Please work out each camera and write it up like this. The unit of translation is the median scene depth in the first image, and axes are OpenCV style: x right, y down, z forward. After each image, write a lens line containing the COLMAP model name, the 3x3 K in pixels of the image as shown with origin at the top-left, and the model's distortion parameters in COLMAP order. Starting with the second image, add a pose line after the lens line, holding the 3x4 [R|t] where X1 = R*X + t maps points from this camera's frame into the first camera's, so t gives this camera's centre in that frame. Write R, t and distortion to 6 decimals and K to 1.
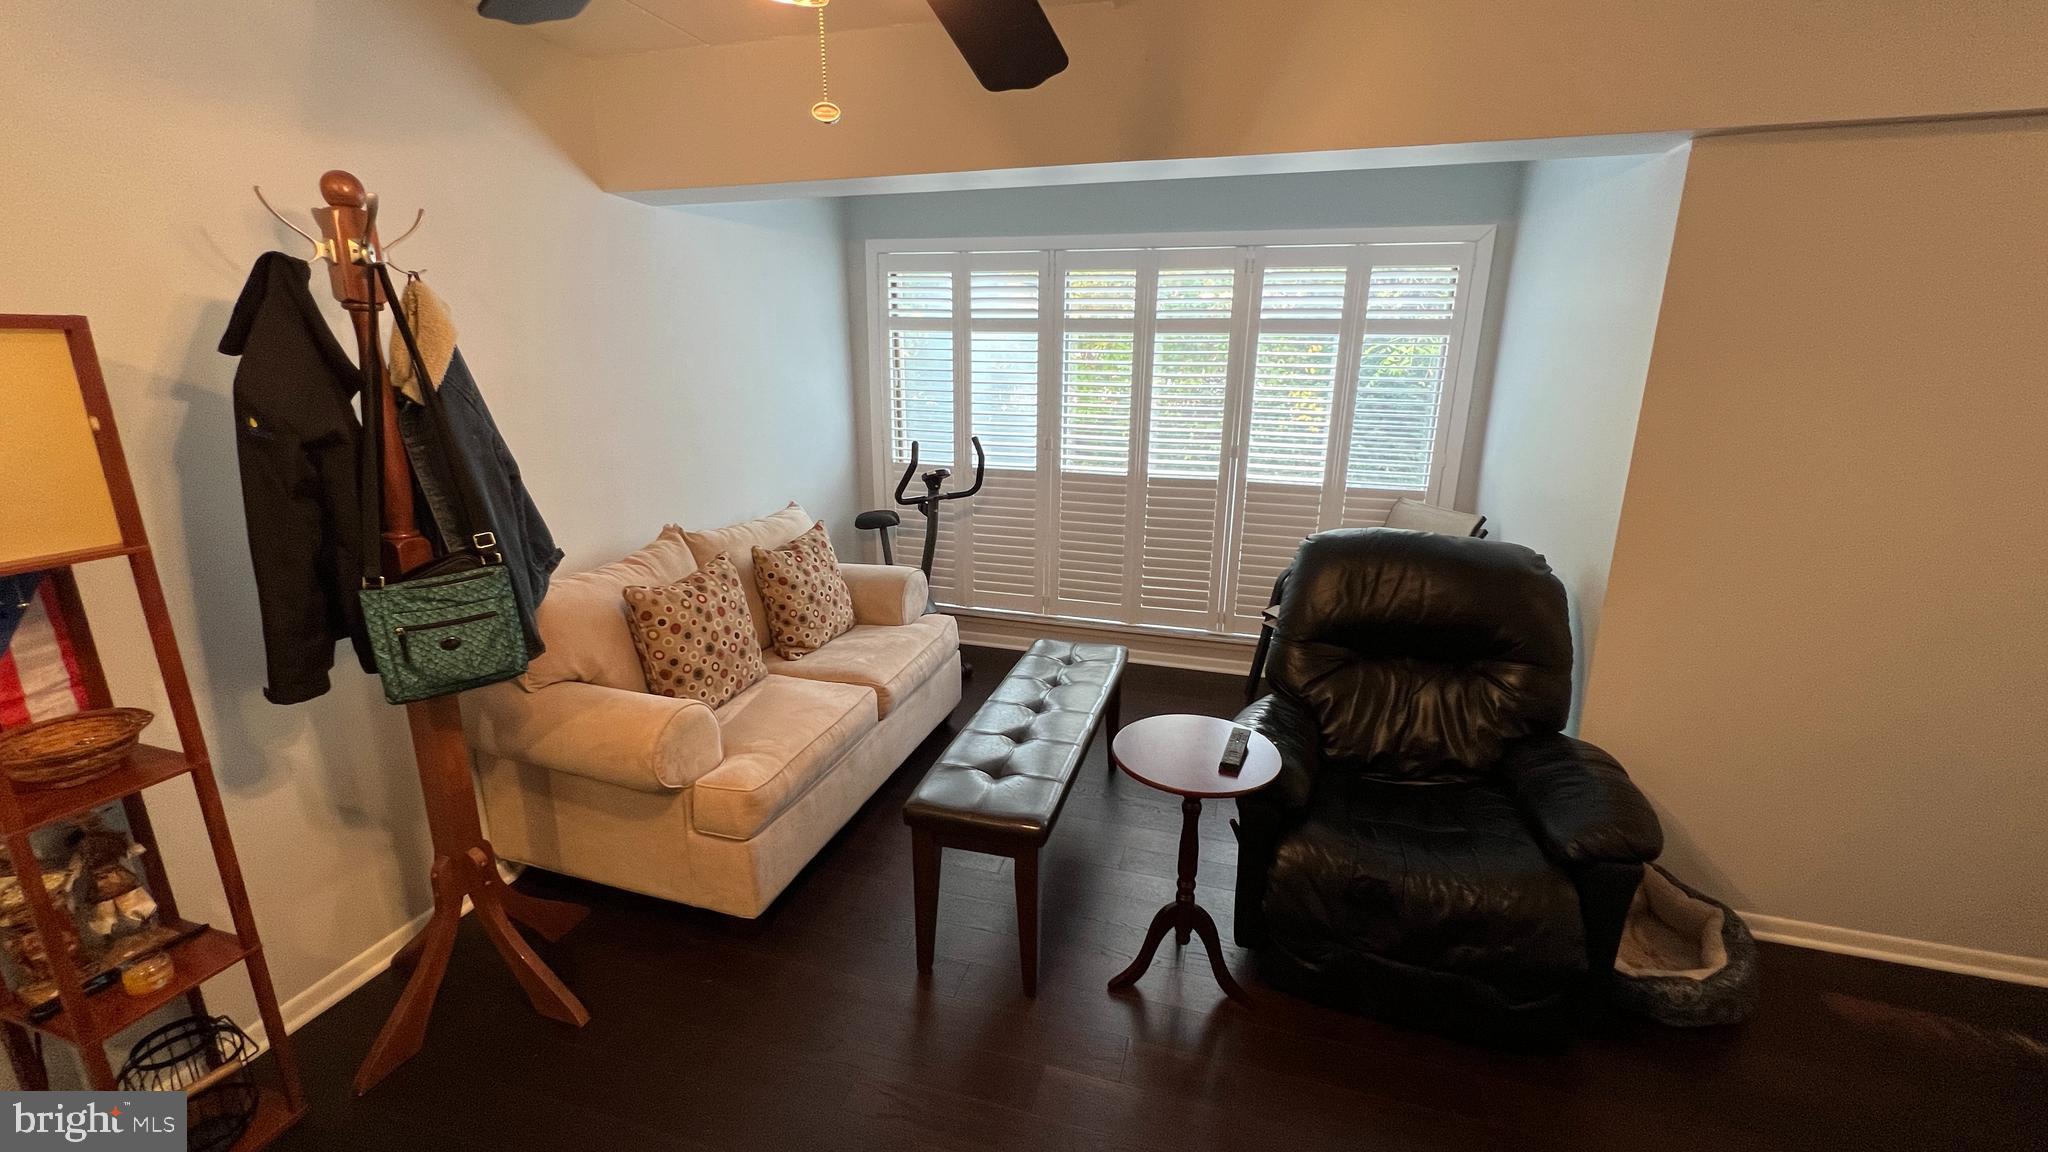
lens RADIAL K [[816.0, 0, 1024.0], [0, 816.0, 576.0], [0, 0, 1]] dist [-0.002329, -0.000397]
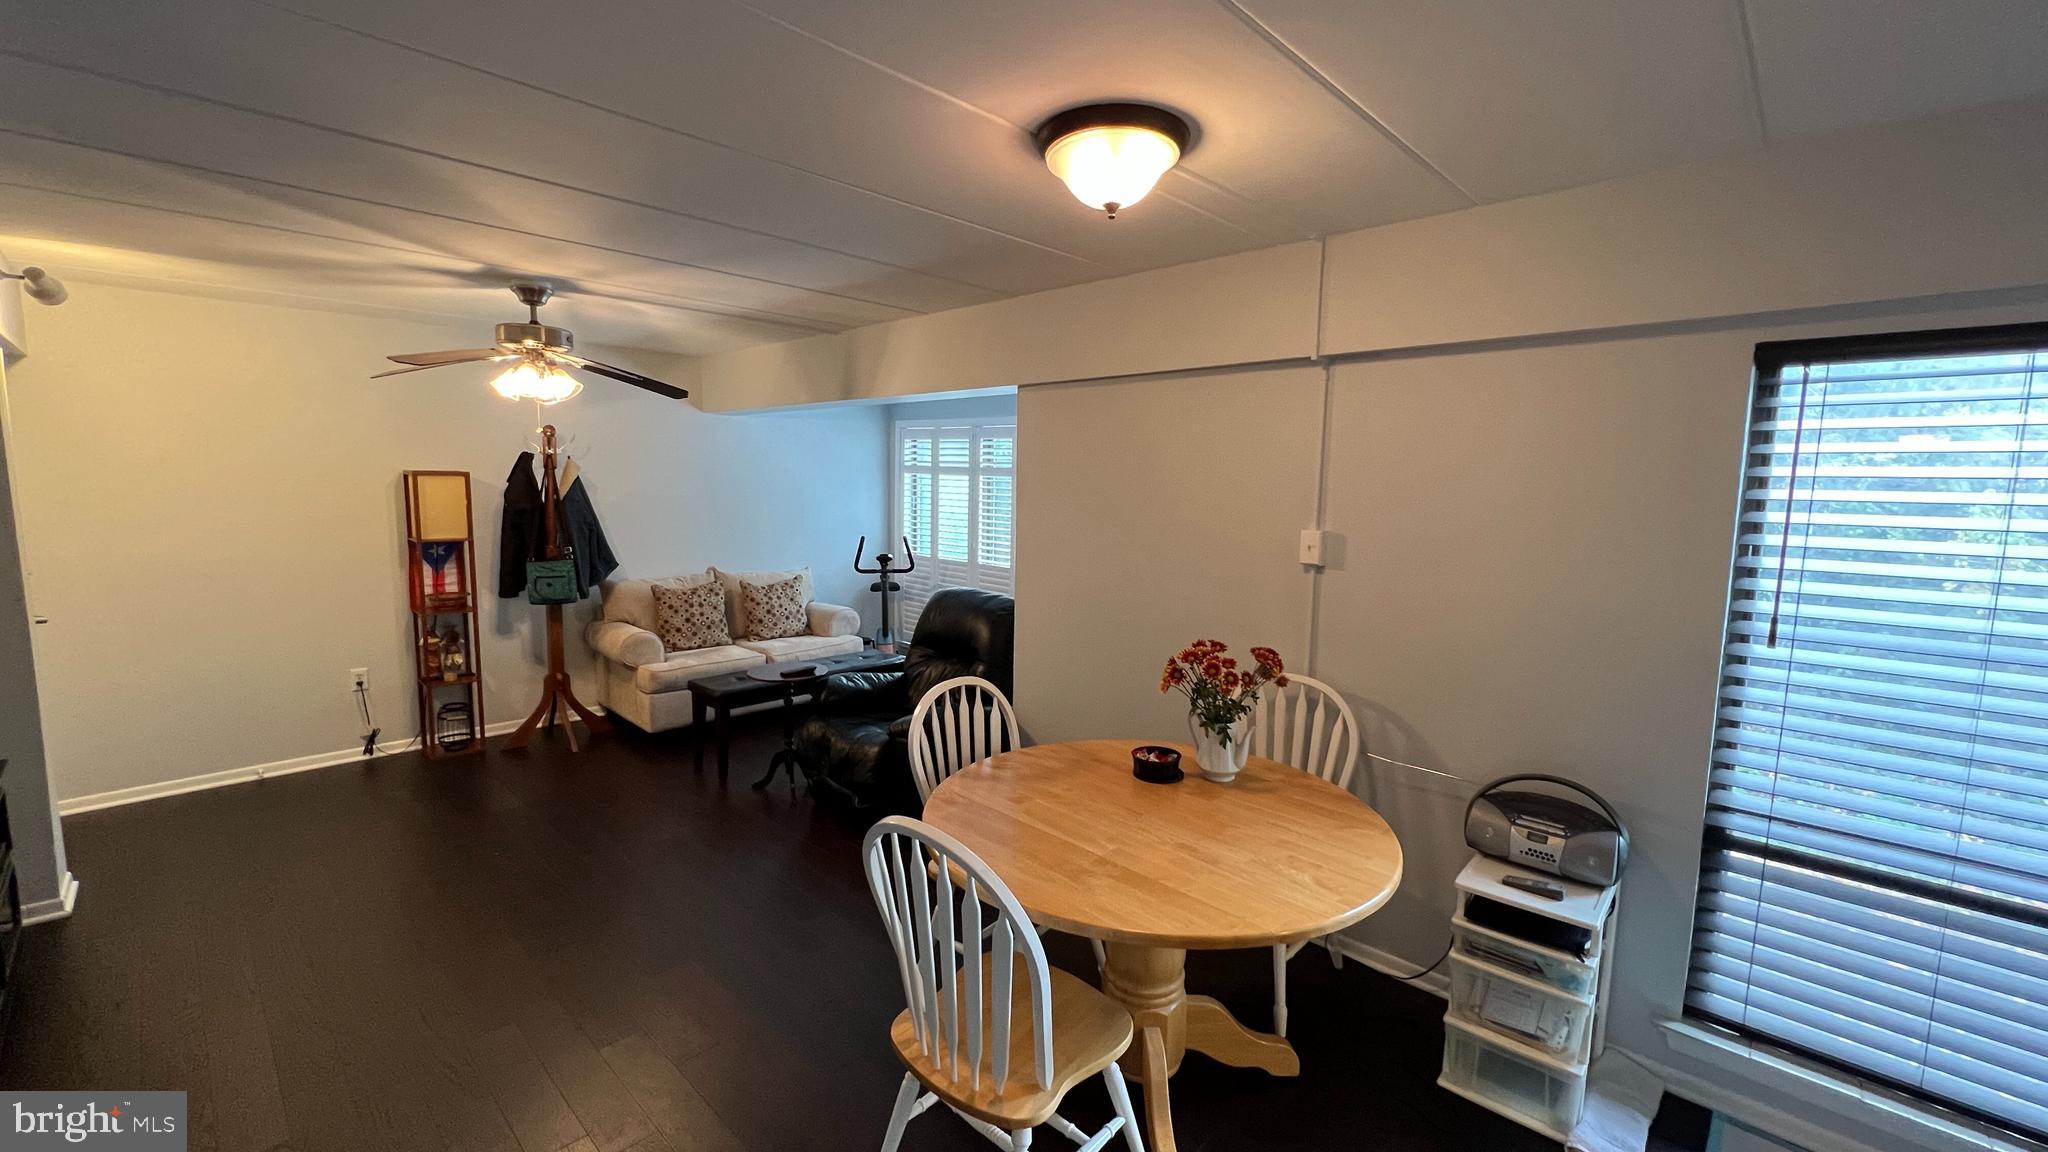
lens RADIAL K [[816.0, 0, 1024.0], [0, 816.0, 576.0], [0, 0, 1]] dist [-0.002329, -0.000397]
pose [[0.889086, 0.064159, -0.453221, 1.344328], [-0.134571, 0.983010, -0.124830, 0.123409], [0.437511, 0.171975, 0.882614, -0.507949]]
